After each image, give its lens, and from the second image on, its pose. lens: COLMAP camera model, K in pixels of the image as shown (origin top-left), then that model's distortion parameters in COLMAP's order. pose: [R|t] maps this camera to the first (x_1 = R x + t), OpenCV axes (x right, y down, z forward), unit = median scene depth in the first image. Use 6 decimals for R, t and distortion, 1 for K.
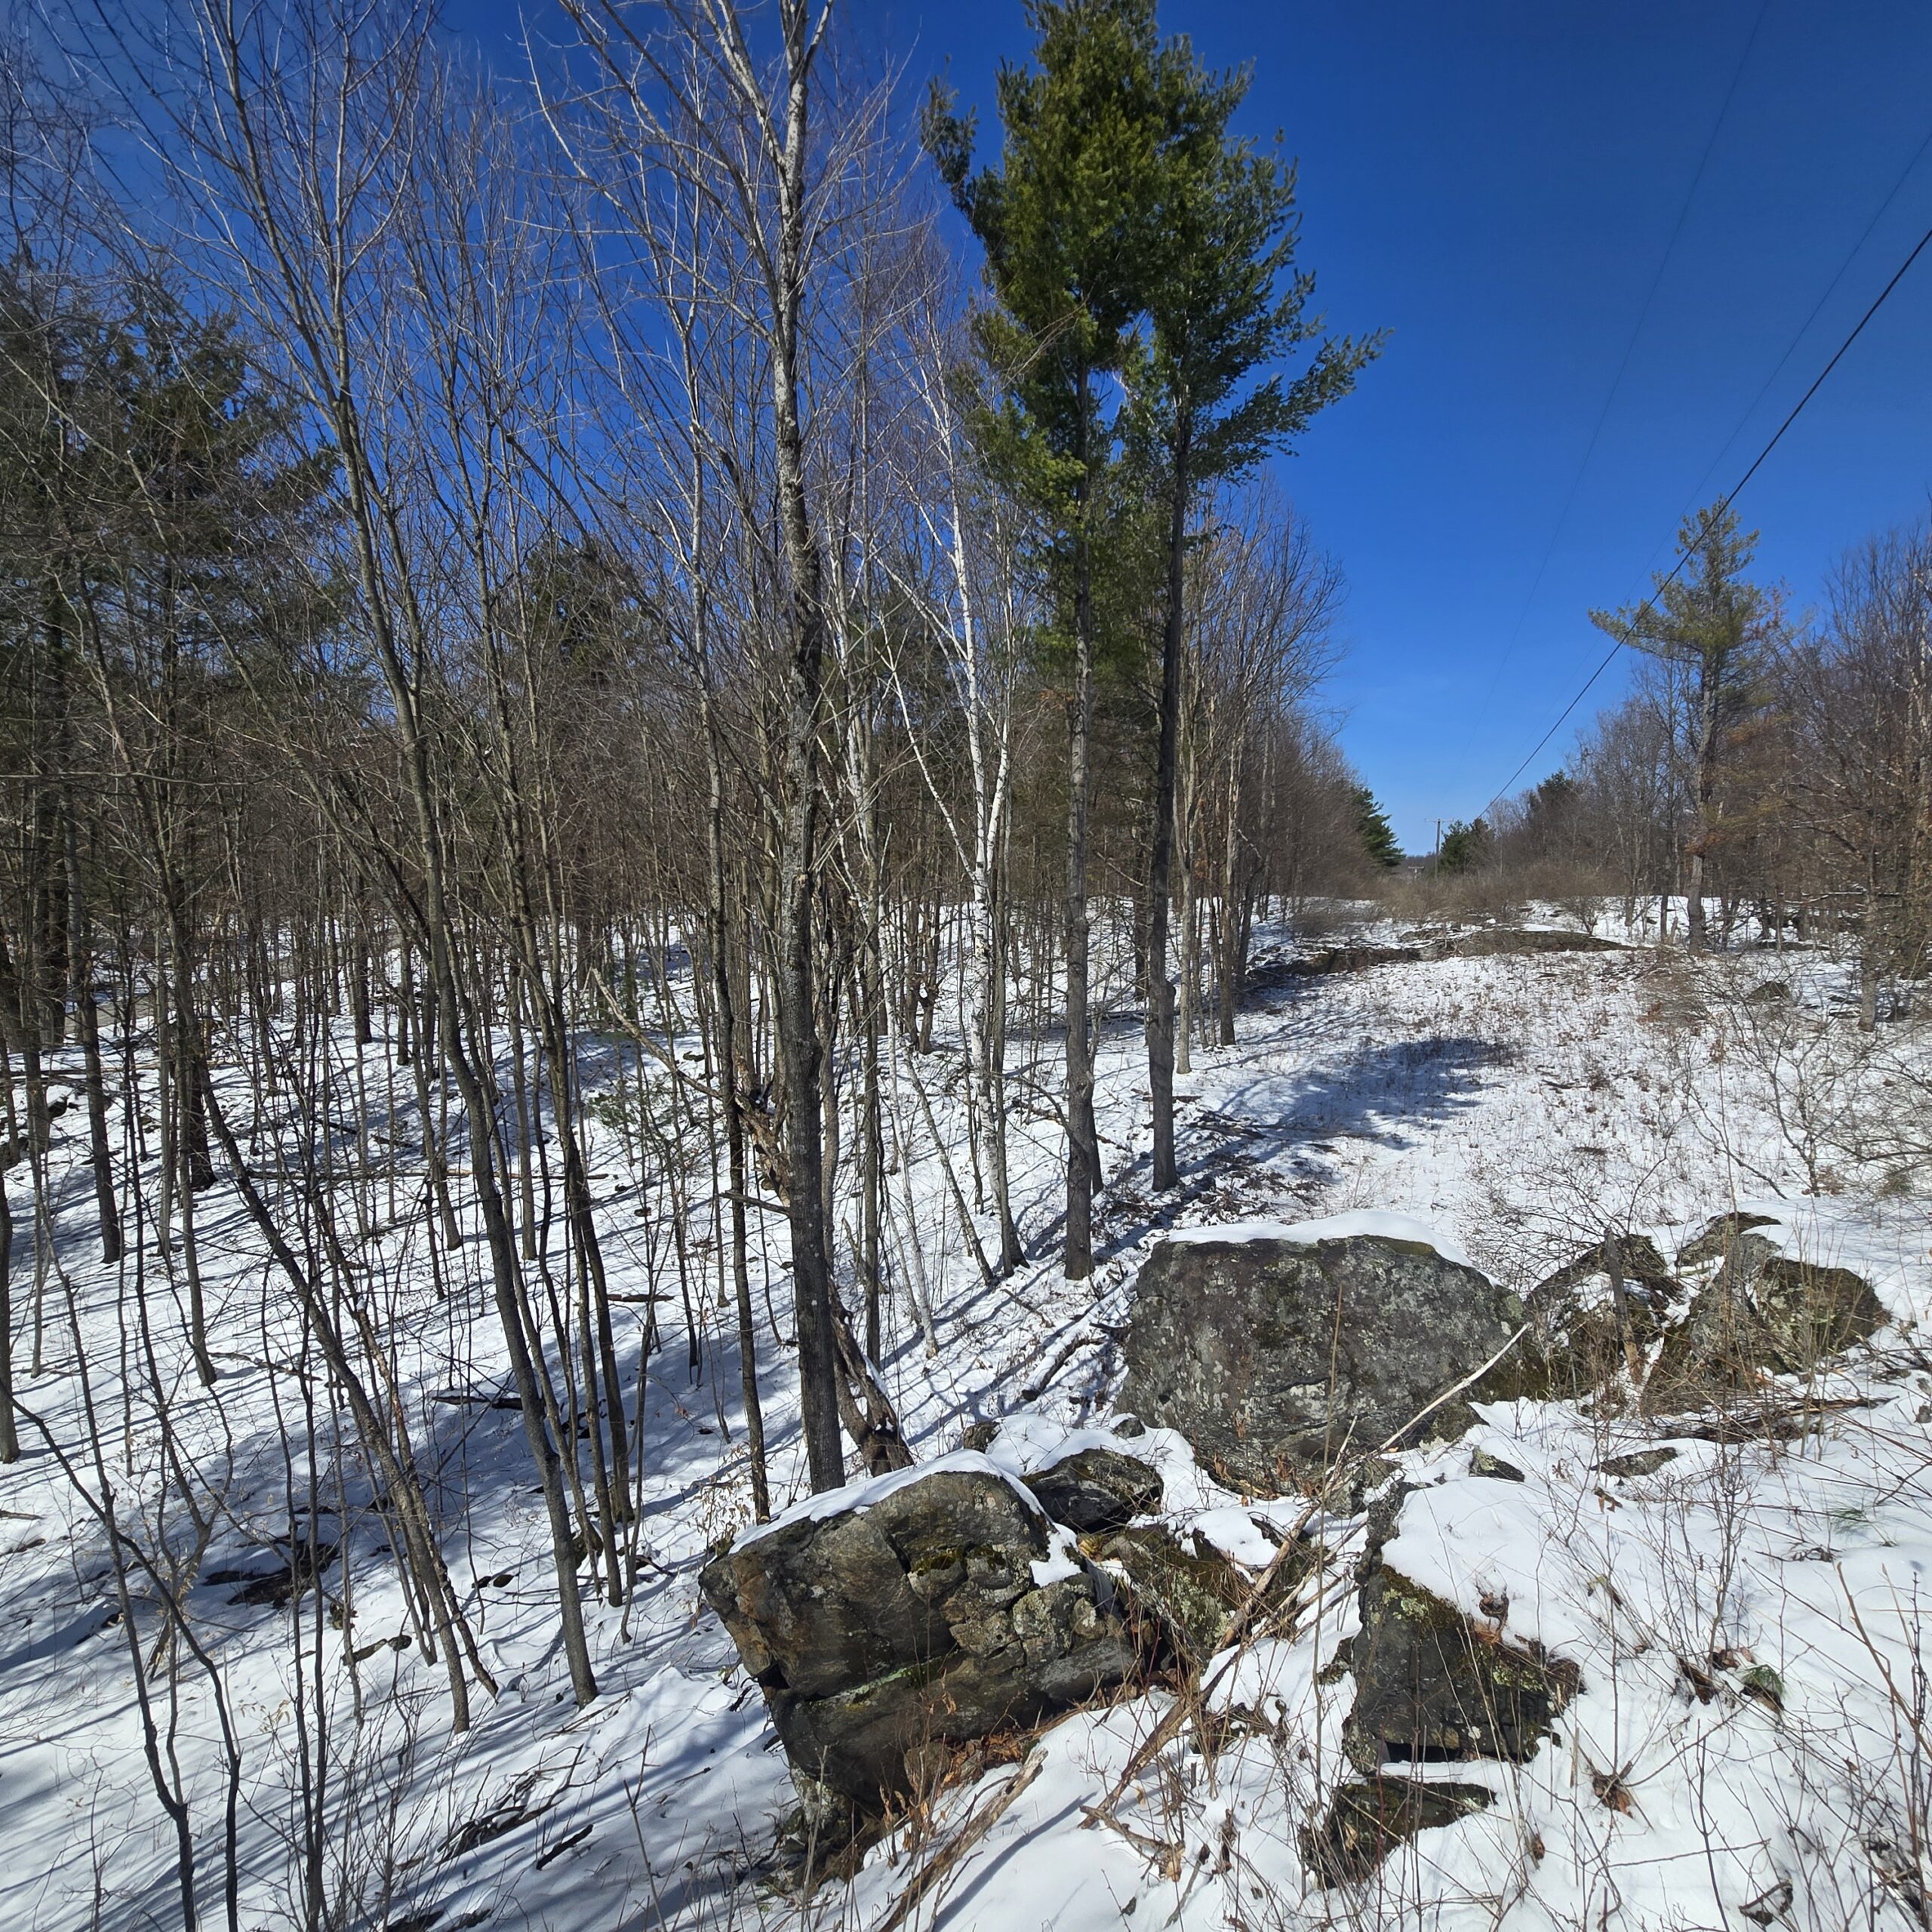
lens RADIAL K [[1029.4, 0, 966.0], [0, 1029.4, 966.0], [0, 0, 1]] dist [-0.000748, -0.011953]
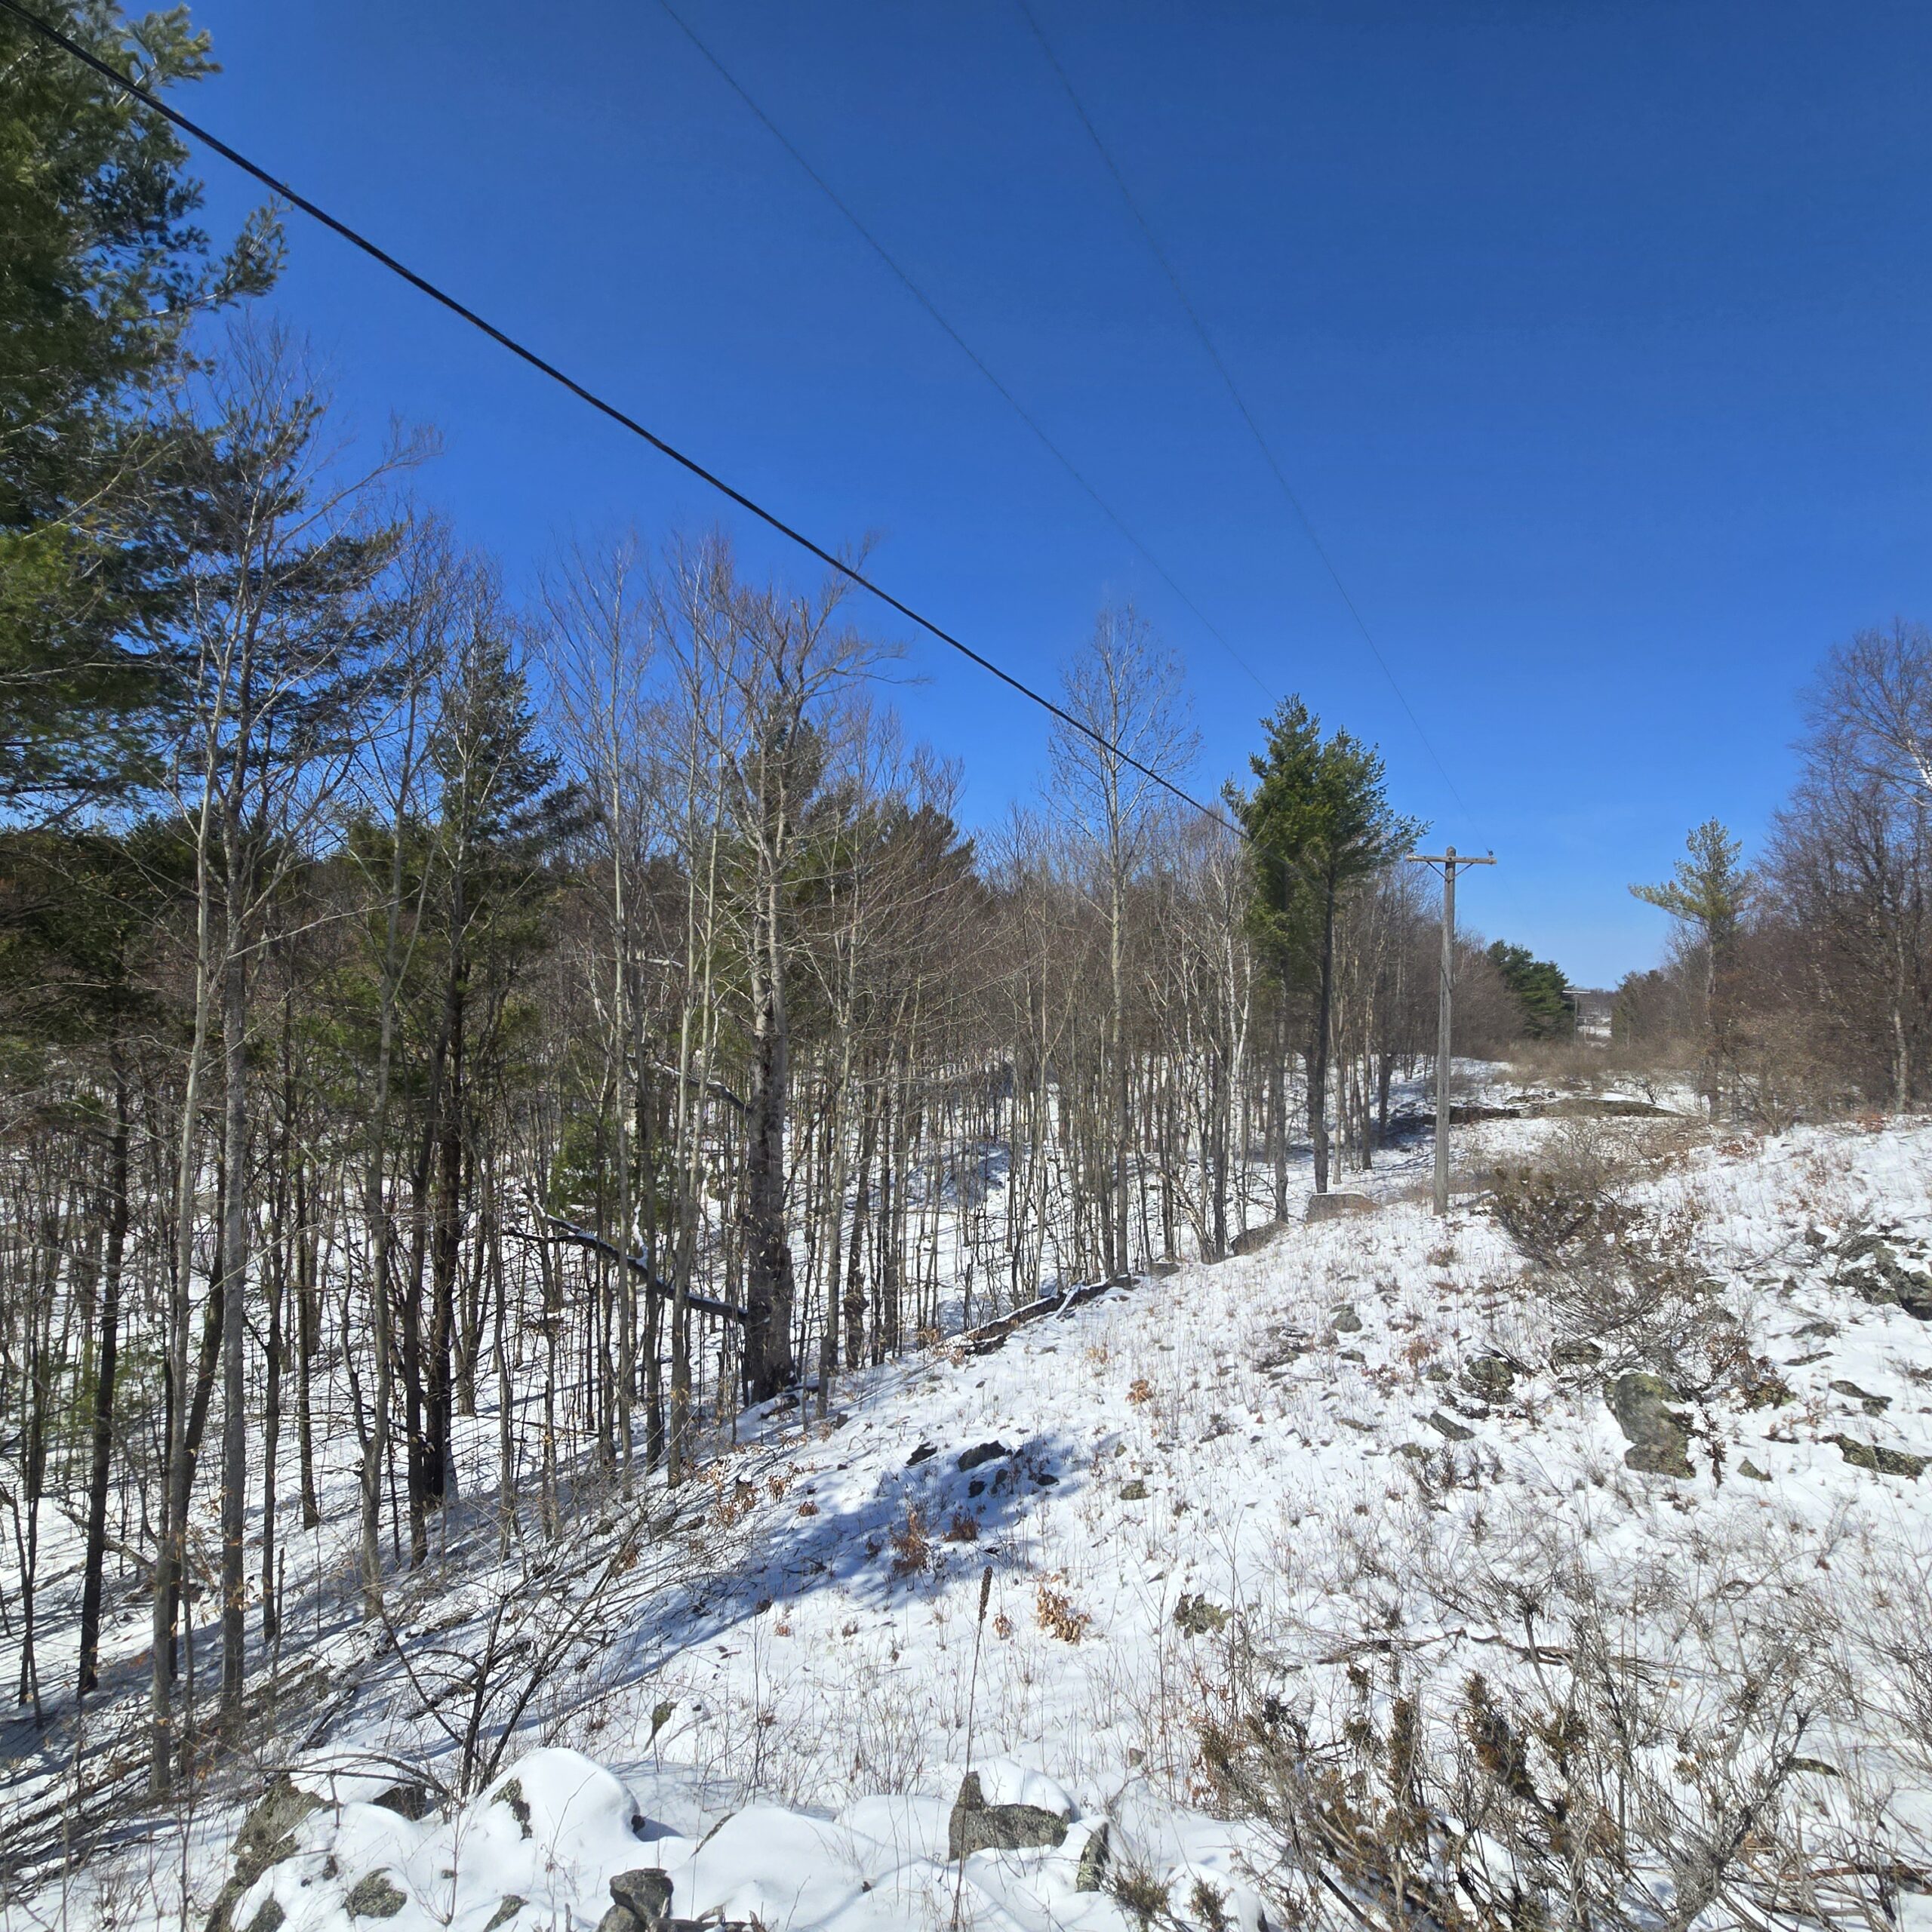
lens RADIAL K [[1029.4, 0, 966.0], [0, 1029.4, 966.0], [0, 0, 1]] dist [-0.000748, -0.011953]
pose [[0.987349, 0.022097, -0.157017, -0.086736], [-0.039797, 0.993079, -0.110498, -0.026671], [0.153488, 0.115349, 0.981395, -0.518611]]
